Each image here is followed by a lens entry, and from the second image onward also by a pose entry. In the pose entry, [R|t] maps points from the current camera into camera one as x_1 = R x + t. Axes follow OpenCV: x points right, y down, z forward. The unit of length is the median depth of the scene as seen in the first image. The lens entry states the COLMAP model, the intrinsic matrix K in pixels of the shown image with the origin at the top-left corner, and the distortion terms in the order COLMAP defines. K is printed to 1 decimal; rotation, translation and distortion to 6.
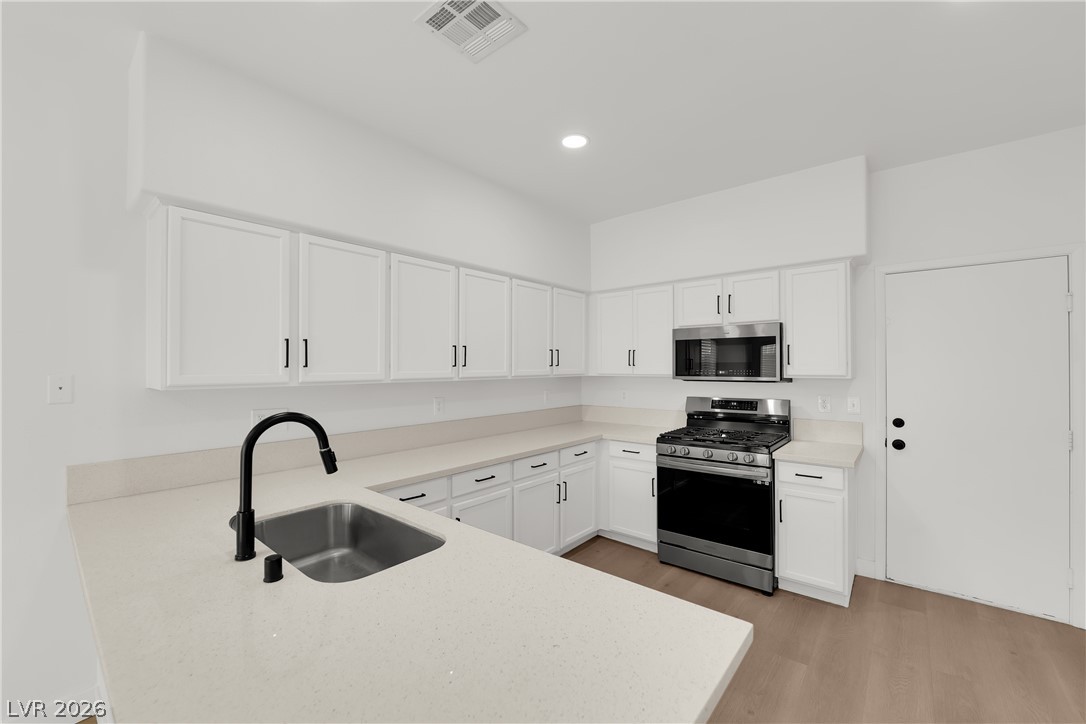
lens RADIAL K [[439.8, 0, 537.4], [0, 439.8, 361.8], [0, 0, 1]] dist [-0.009504, -0.002857]
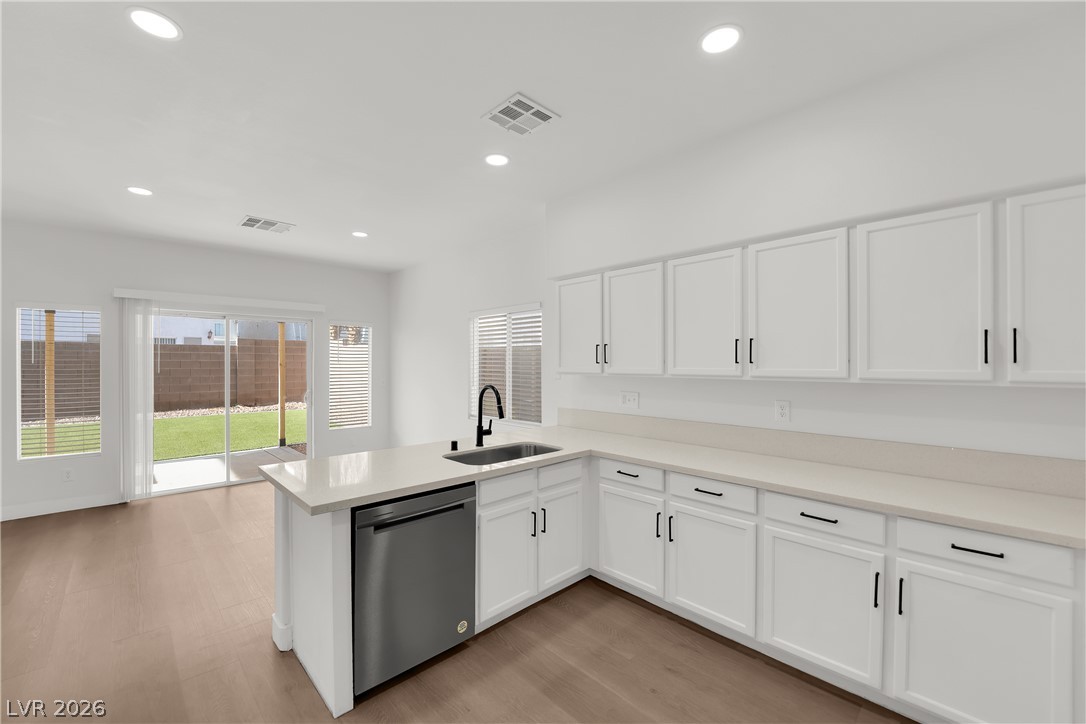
lens RADIAL K [[439.8, 0, 536.5], [0, 439.8, 362.4], [0, 0, 1]] dist [-0.009504, -0.002857]
pose [[-0.109160, 0.002276, -0.994022, 0.644253], [0.011270, 0.999936, 0.001052, 0.003493], [0.993960, -0.011087, -0.109179, 0.627698]]
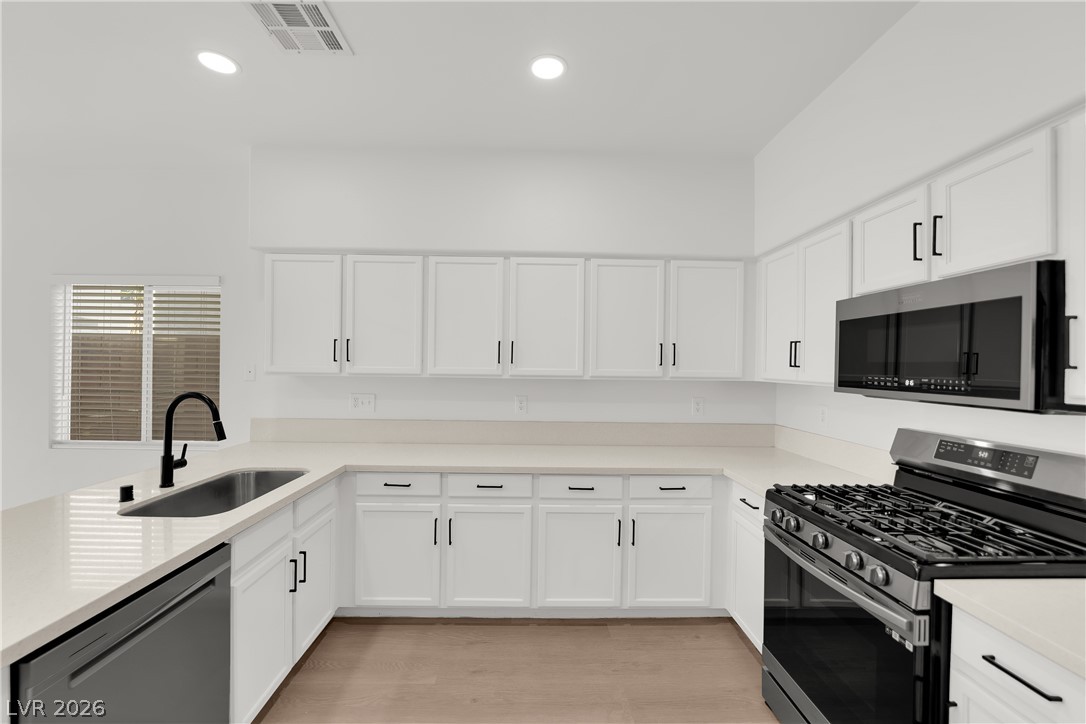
lens RADIAL K [[439.8, 0, 536.0], [0, 439.8, 362.5], [0, 0, 1]] dist [-0.009504, -0.002857]
pose [[0.659819, 0.010706, -0.751348, 0.516402], [-0.007191, 0.999943, 0.007933, 0.000974], [0.751390, 0.000169, 0.659858, 0.389335]]
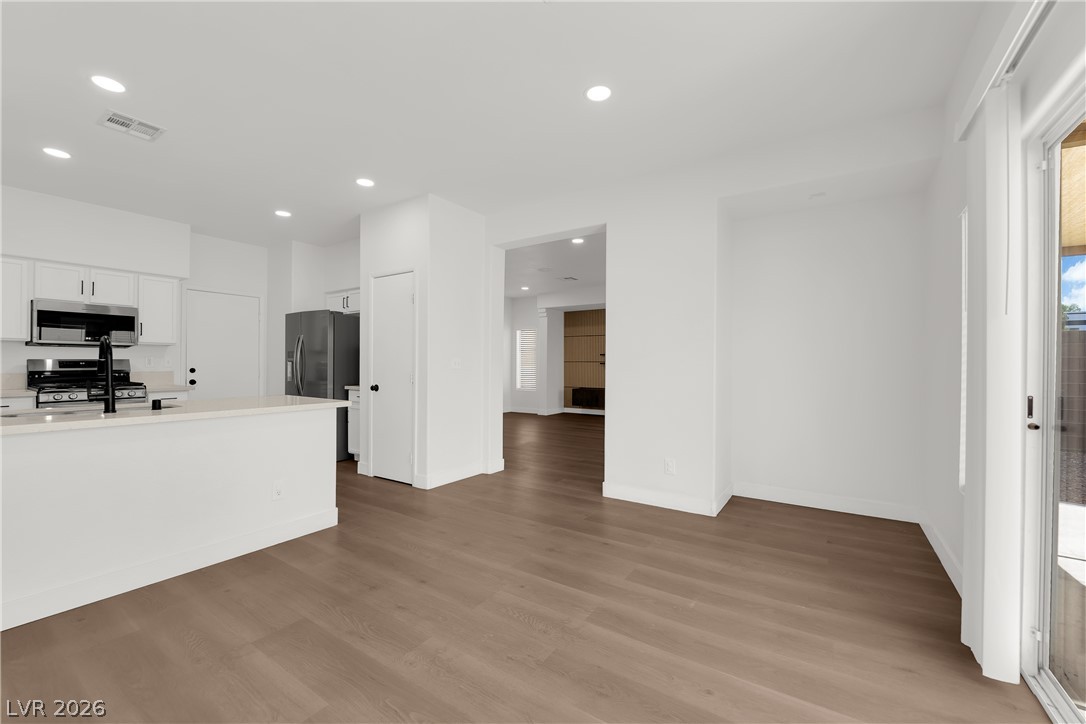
lens RADIAL K [[439.8, 0, 536.7], [0, 439.8, 363.5], [0, 0, 1]] dist [-0.009504, -0.002857]
pose [[-0.109609, 0.005141, 0.993961, -1.077448], [-0.016020, 0.999848, -0.006938, 0.089902], [-0.993846, -0.016684, -0.109510, -0.232276]]
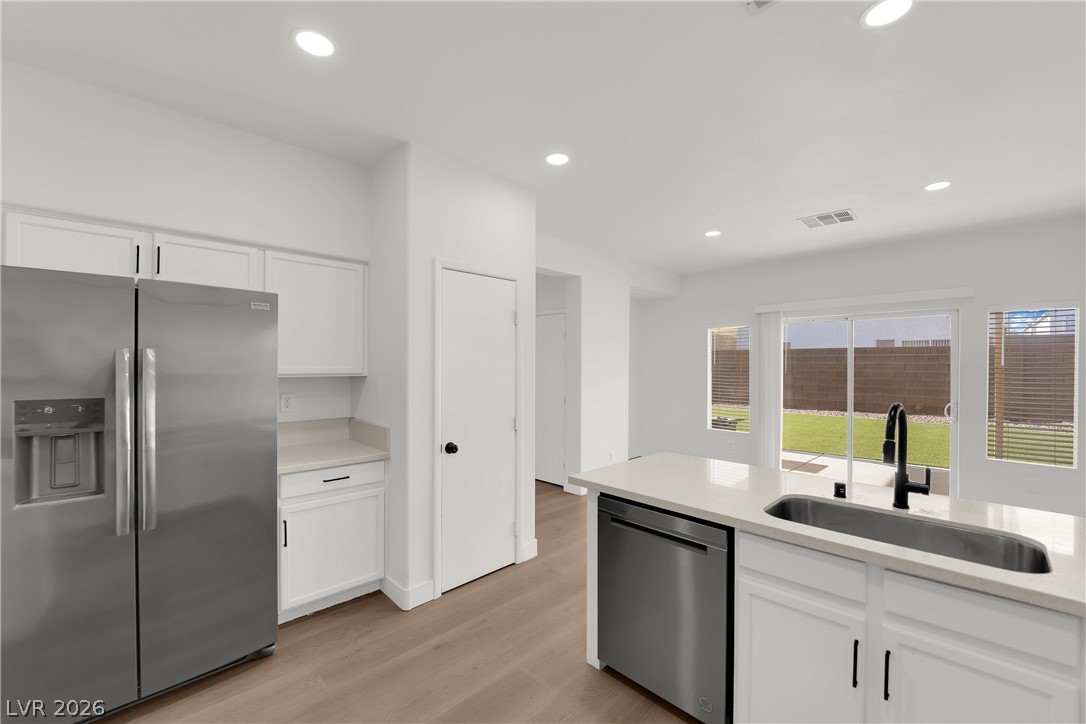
lens RADIAL K [[439.8, 0, 539.4], [0, 439.8, 362.3], [0, 0, 1]] dist [-0.009504, -0.002857]
pose [[-0.995865, -0.000517, 0.090848, 0.127349], [-0.001899, 0.999884, -0.015126, 0.009480], [-0.090829, -0.015236, -0.995750, 0.985768]]
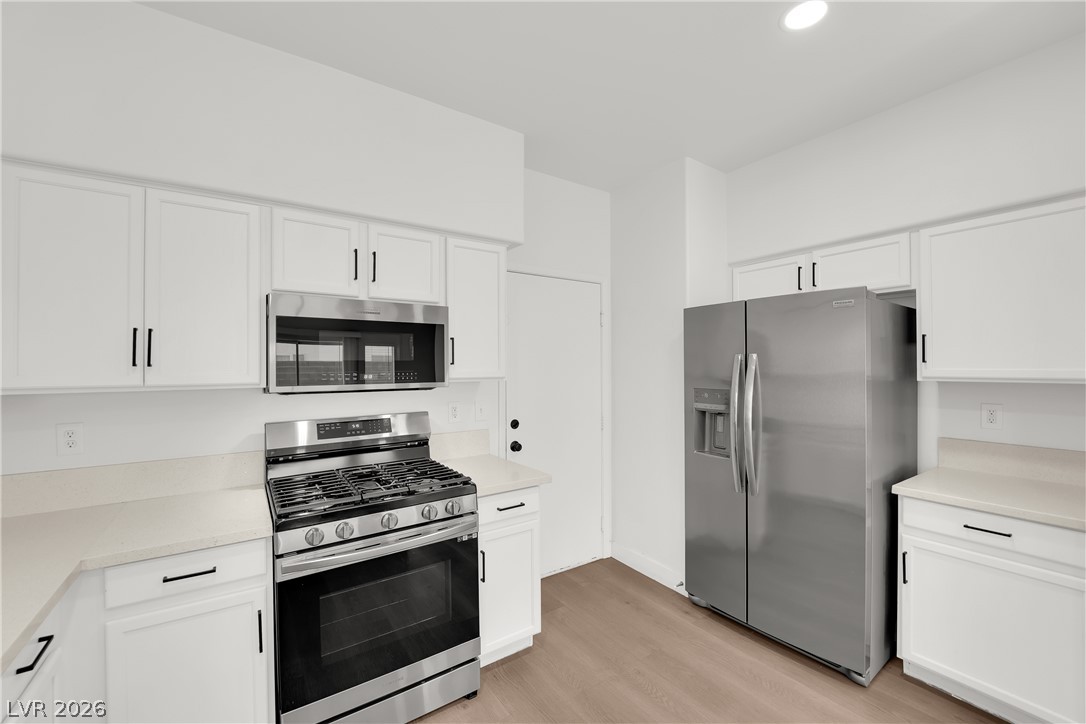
lens RADIAL K [[439.8, 0, 540.0], [0, 439.8, 364.4], [0, 0, 1]] dist [-0.009504, -0.002857]
pose [[0.260199, 0.006547, 0.965533, -0.104791], [-0.006371, 0.999967, -0.005063, 0.008426], [-0.965534, -0.004834, 0.260232, 0.623027]]
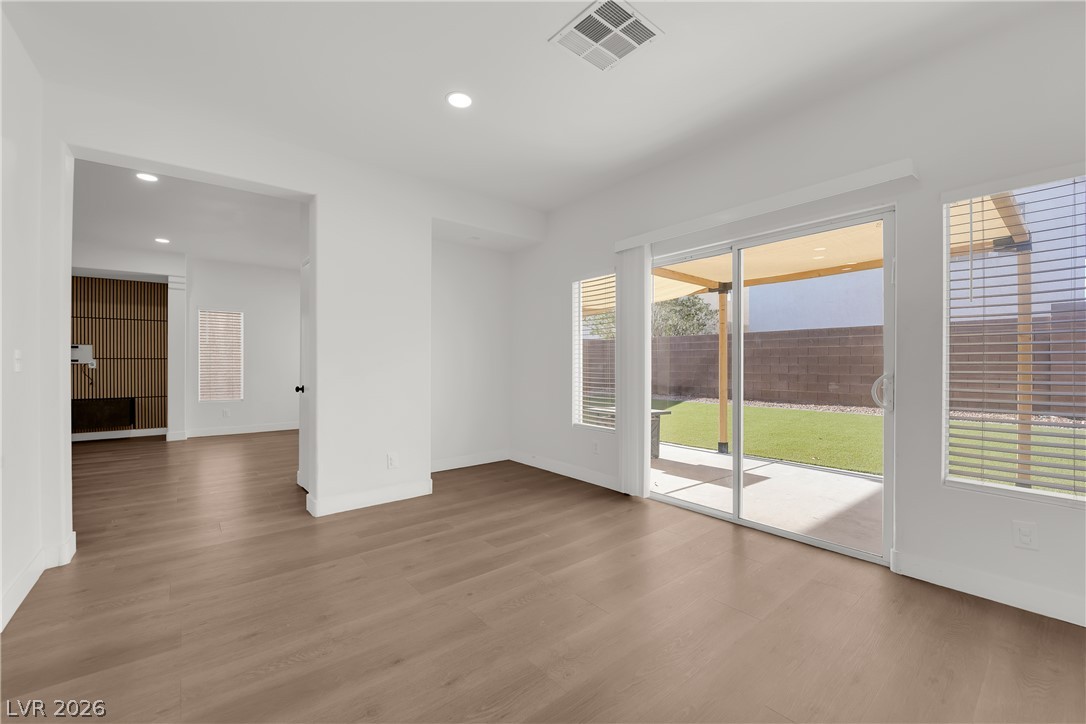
lens RADIAL K [[439.8, 0, 538.6], [0, 439.8, 362.6], [0, 0, 1]] dist [-0.009504, -0.002857]
pose [[-0.982561, 0.004717, 0.185882, -0.589622], [0.002464, 0.999921, -0.012350, 0.097830], [-0.185925, -0.011676, -0.982494, 0.368497]]
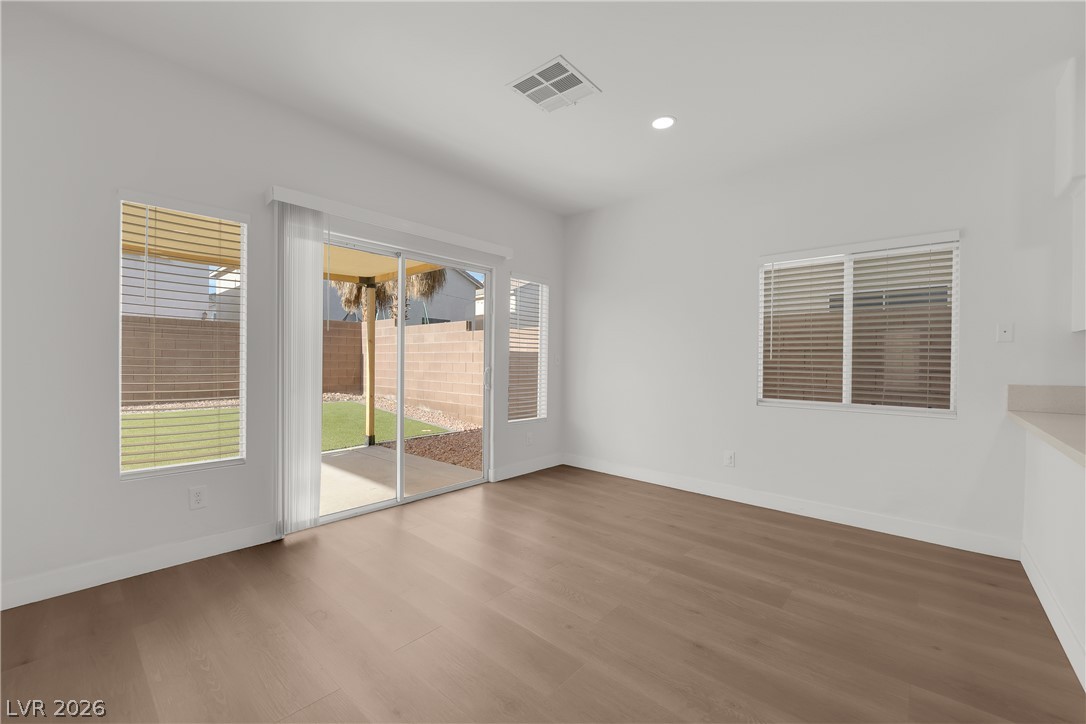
lens RADIAL K [[439.8, 0, 536.8], [0, 439.8, 364.3], [0, 0, 1]] dist [-0.009504, -0.002857]
pose [[-0.027731, 0.012353, -0.999539, 0.246474], [0.000586, 0.999924, 0.012342, 0.085067], [0.999615, -0.000244, -0.027736, -0.321245]]
